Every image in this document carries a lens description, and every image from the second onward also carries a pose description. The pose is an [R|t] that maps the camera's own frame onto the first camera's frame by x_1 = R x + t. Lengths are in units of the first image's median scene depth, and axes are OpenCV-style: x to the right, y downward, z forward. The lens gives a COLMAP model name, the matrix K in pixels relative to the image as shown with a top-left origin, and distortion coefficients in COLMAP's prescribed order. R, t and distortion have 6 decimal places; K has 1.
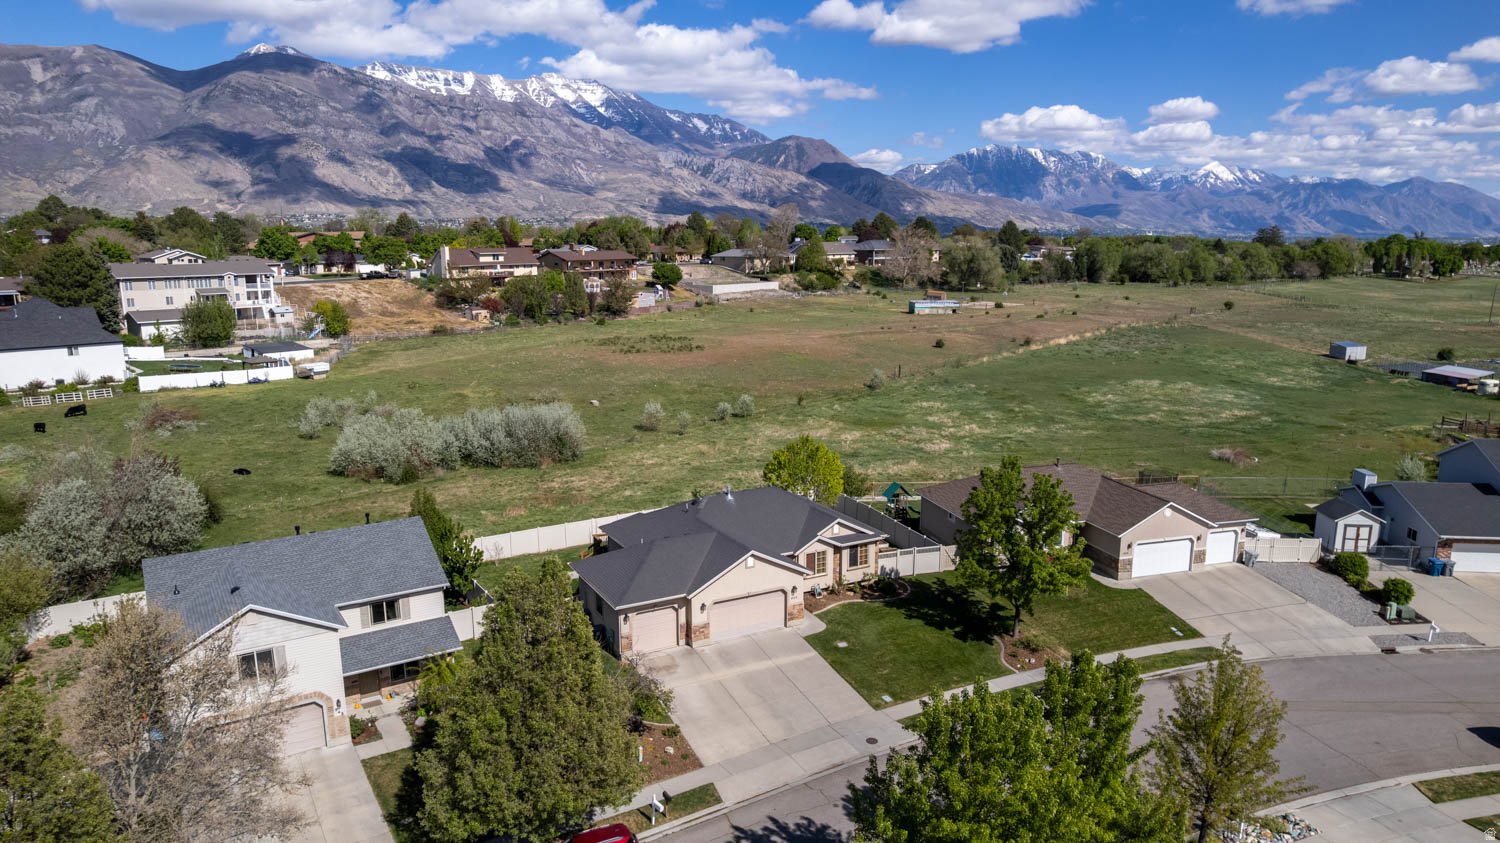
lens RADIAL K [[962.5, 0, 755.3], [0, 962.5, 424.9], [0, 0, 1]] dist [-0.076185, 0.068613]
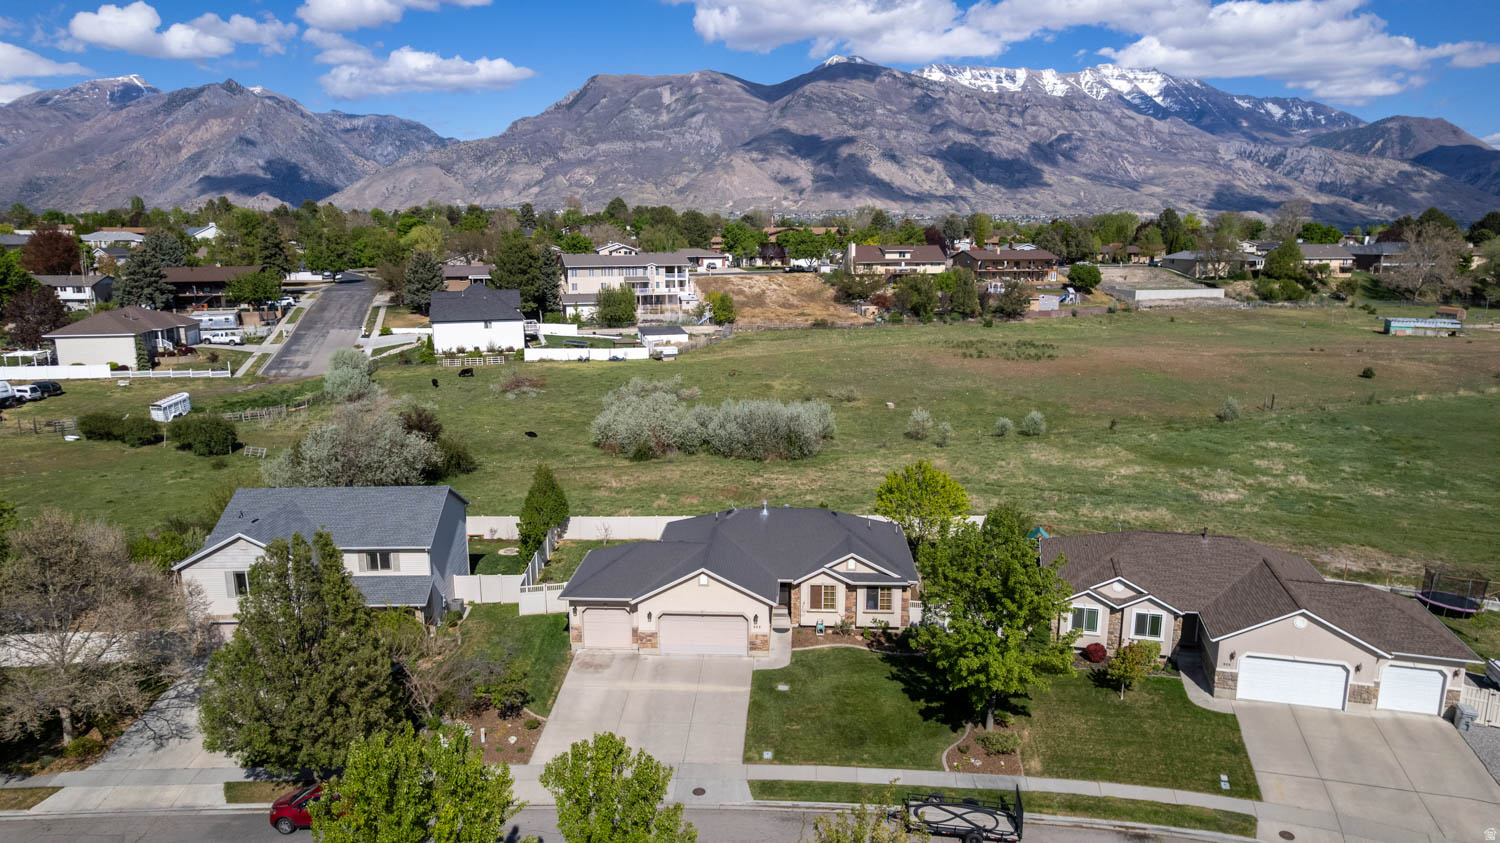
lens RADIAL K [[962.5, 0, 753.0], [0, 962.5, 425.9], [0, 0, 1]] dist [-0.076185, 0.068613]
pose [[0.855989, 0.102736, -0.506683, 0.116991], [-0.100254, 0.994439, 0.032266, -0.010756], [0.507180, 0.023178, 0.861528, 0.044286]]
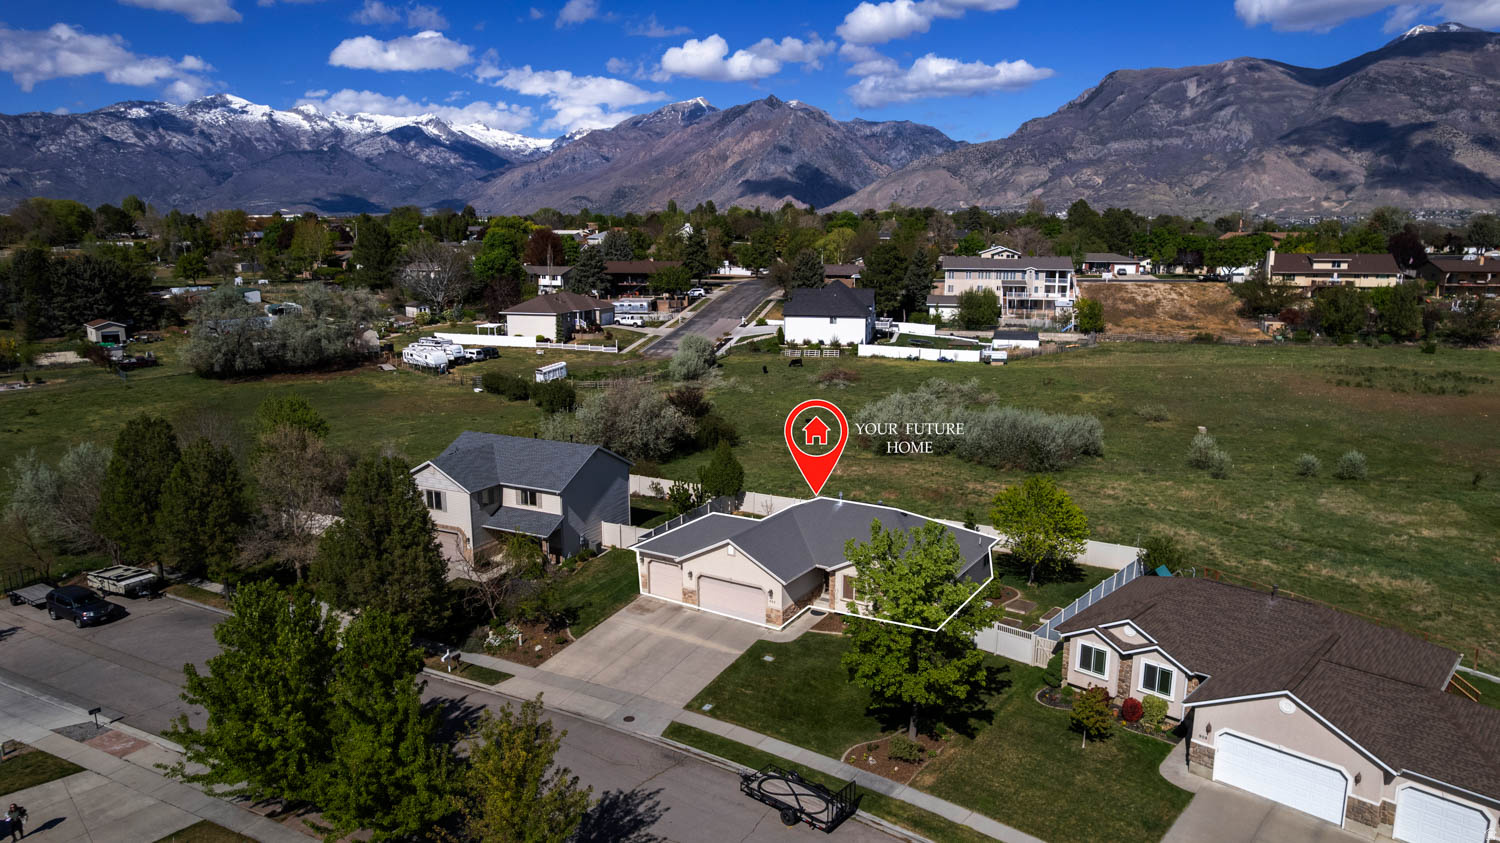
lens RADIAL K [[962.5, 0, 751.3], [0, 962.5, 424.3], [0, 0, 1]] dist [-0.076185, 0.068613]
pose [[0.496297, 0.170062, -0.851333, 0.205160], [-0.168716, 0.980823, 0.097573, -0.023666], [0.851601, 0.095208, 0.515472, 0.104572]]
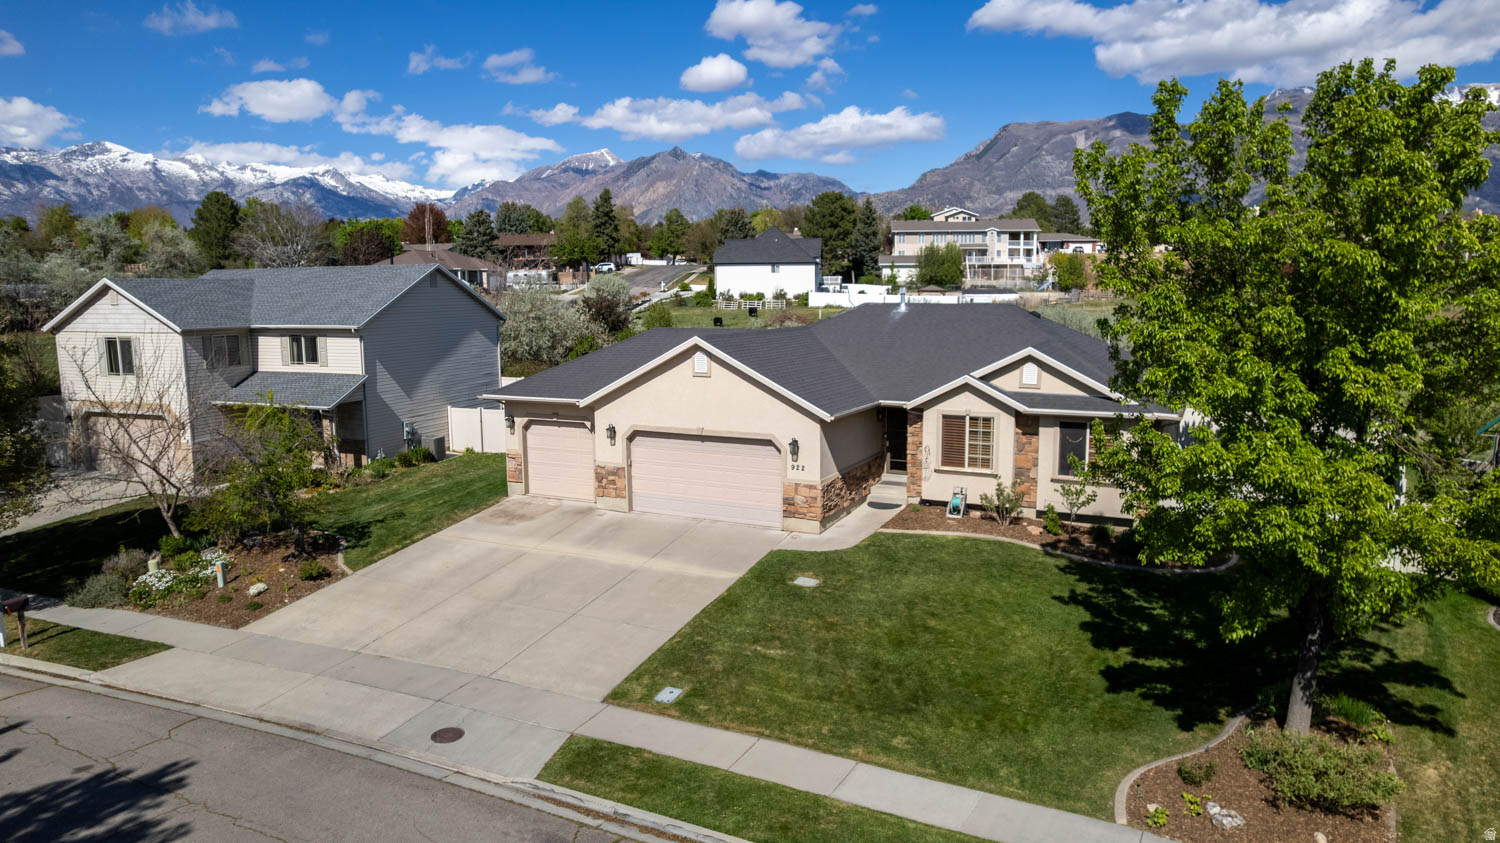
lens RADIAL K [[962.5, 0, 751.5], [0, 962.5, 430.2], [0, 0, 1]] dist [-0.076185, 0.068613]
pose [[0.577246, 0.119602, -0.807764, 0.093826], [-0.152937, 0.987546, 0.036929, 0.035452], [0.802121, 0.102219, 0.588348, 0.169388]]
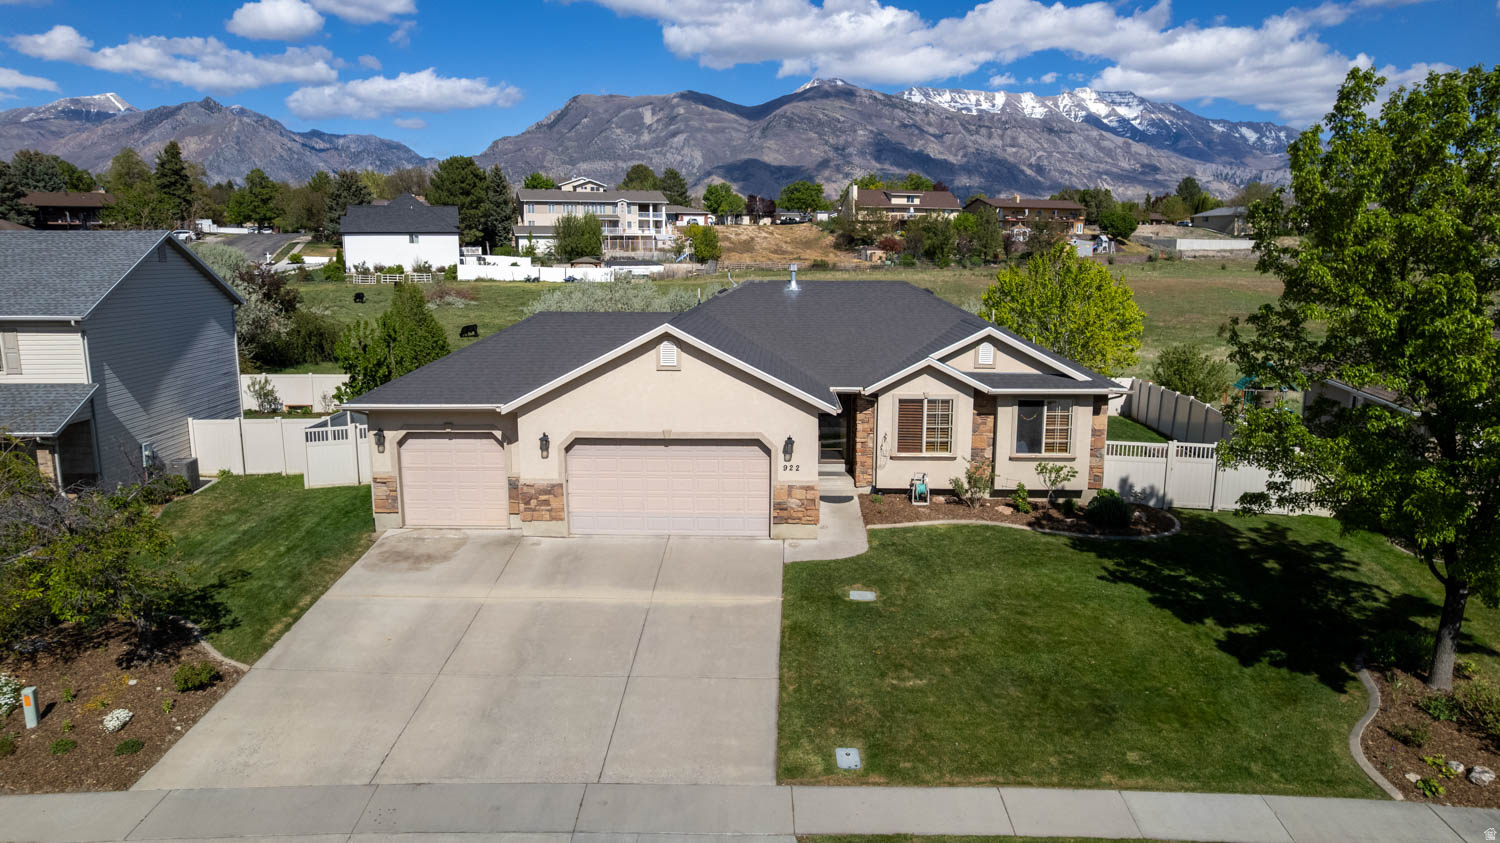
lens RADIAL K [[962.5, 0, 752.3], [0, 962.5, 425.4], [0, 0, 1]] dist [-0.076185, 0.068613]
pose [[0.865370, 0.090055, -0.492976, 0.053804], [-0.099302, 0.995029, 0.007455, 0.038225], [0.491197, 0.042502, 0.870011, 0.151121]]
